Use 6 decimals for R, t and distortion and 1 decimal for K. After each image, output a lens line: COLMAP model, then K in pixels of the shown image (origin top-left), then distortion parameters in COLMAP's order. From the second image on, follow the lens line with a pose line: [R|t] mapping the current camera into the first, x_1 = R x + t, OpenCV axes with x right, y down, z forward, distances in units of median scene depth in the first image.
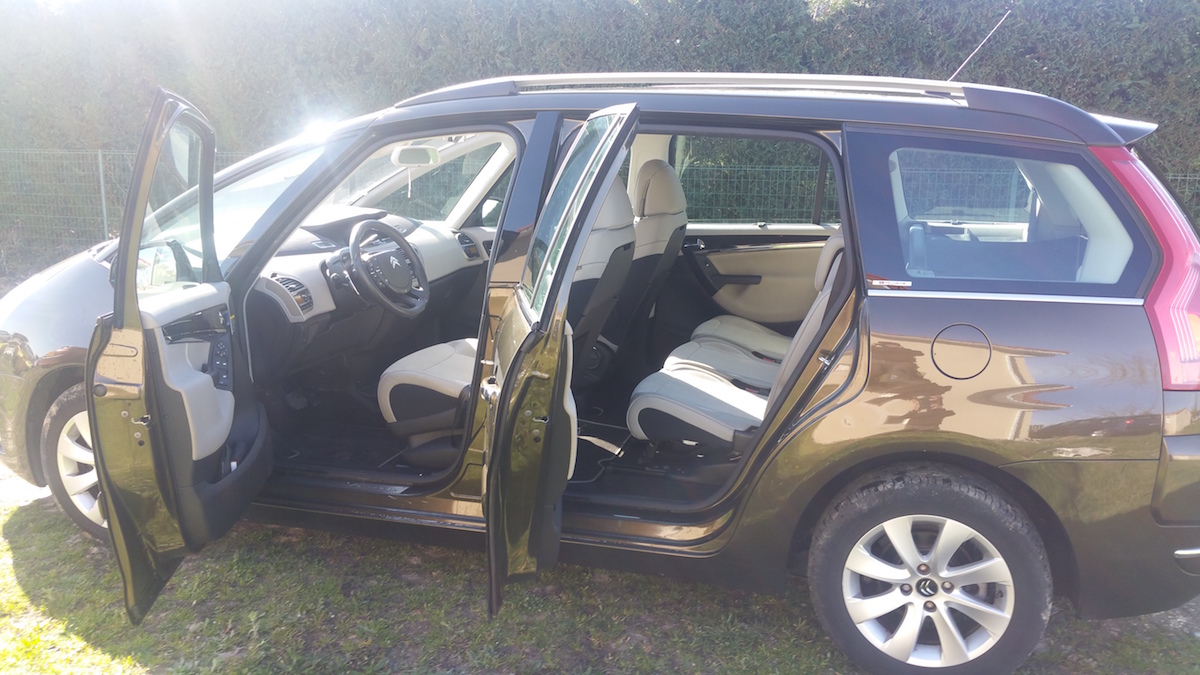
lens RADIAL K [[969.0, 0, 625.0], [0, 969.0, 342.0], [0, 0, 1]] dist [0.074257, -0.184925]
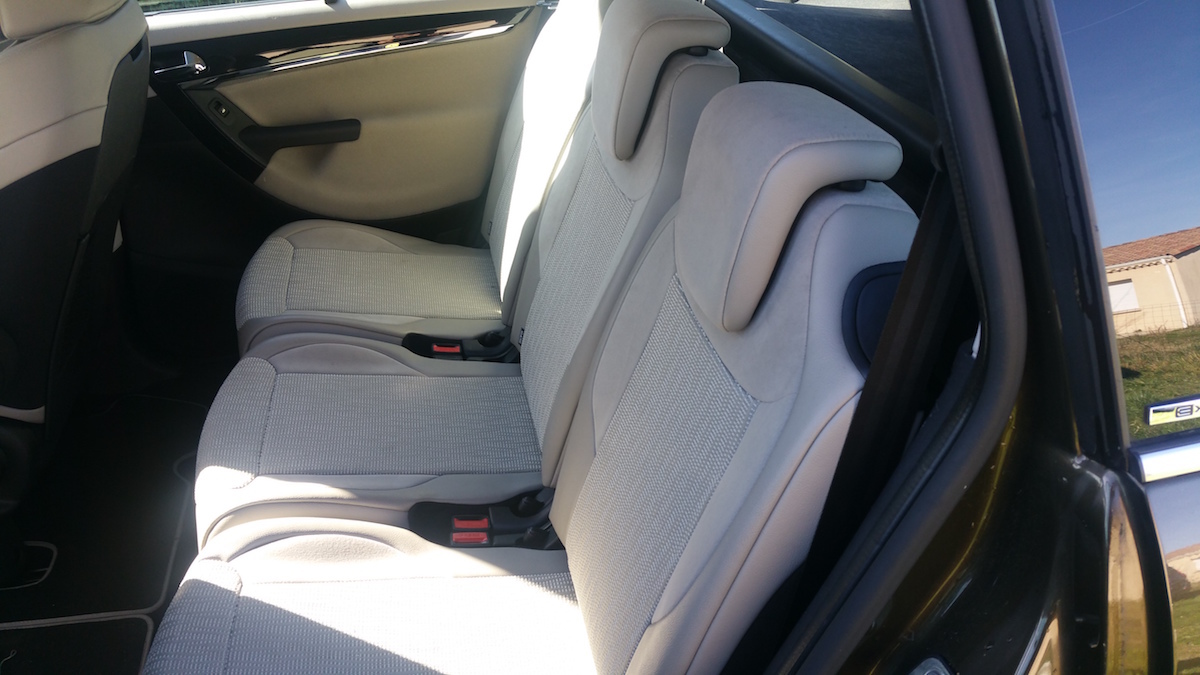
lens RADIAL K [[969.0, 0, 625.0], [0, 969.0, 342.0], [0, 0, 1]] dist [0.074257, -0.184925]
pose [[0.878439, -0.262961, 0.398995, 0.050867], [0.131752, 0.935887, 0.326736, -0.122494], [-0.459333, -0.234450, 0.856765, 0.639235]]
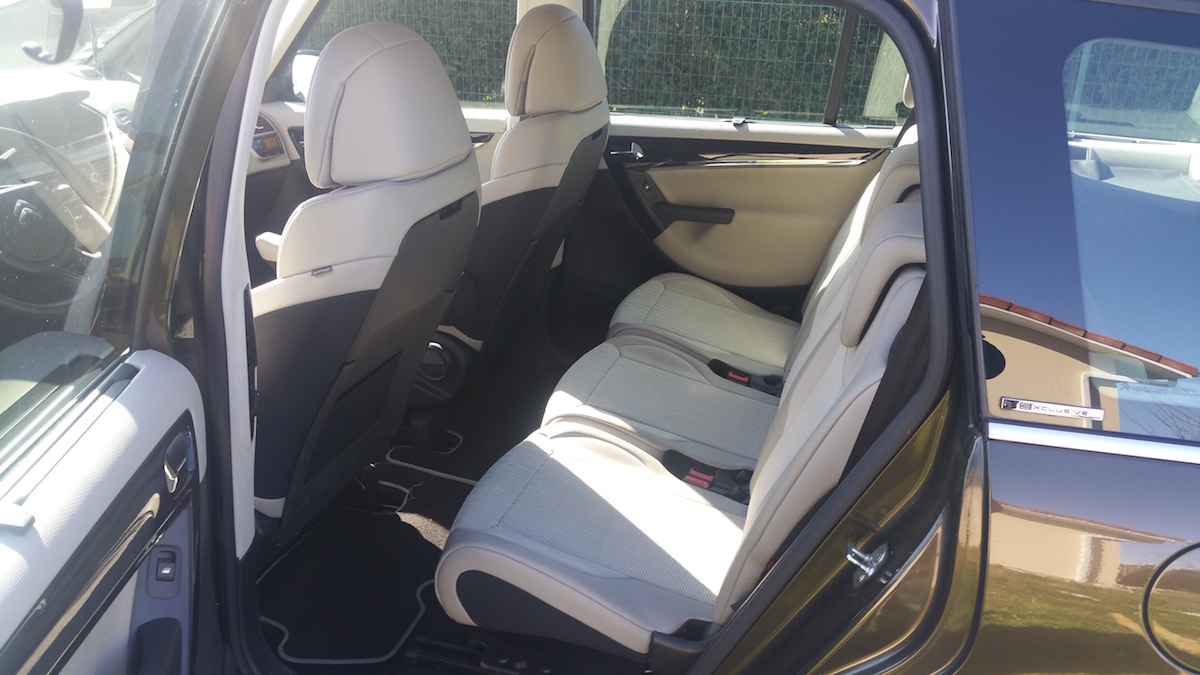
lens RADIAL K [[969.0, 0, 625.0], [0, 969.0, 342.0], [0, 0, 1]] dist [0.074257, -0.184925]
pose [[0.999408, 0.022524, 0.026001, 0.069775], [-0.026867, 0.983102, 0.181075, -0.113359], [-0.021483, -0.181666, 0.983126, 0.466363]]
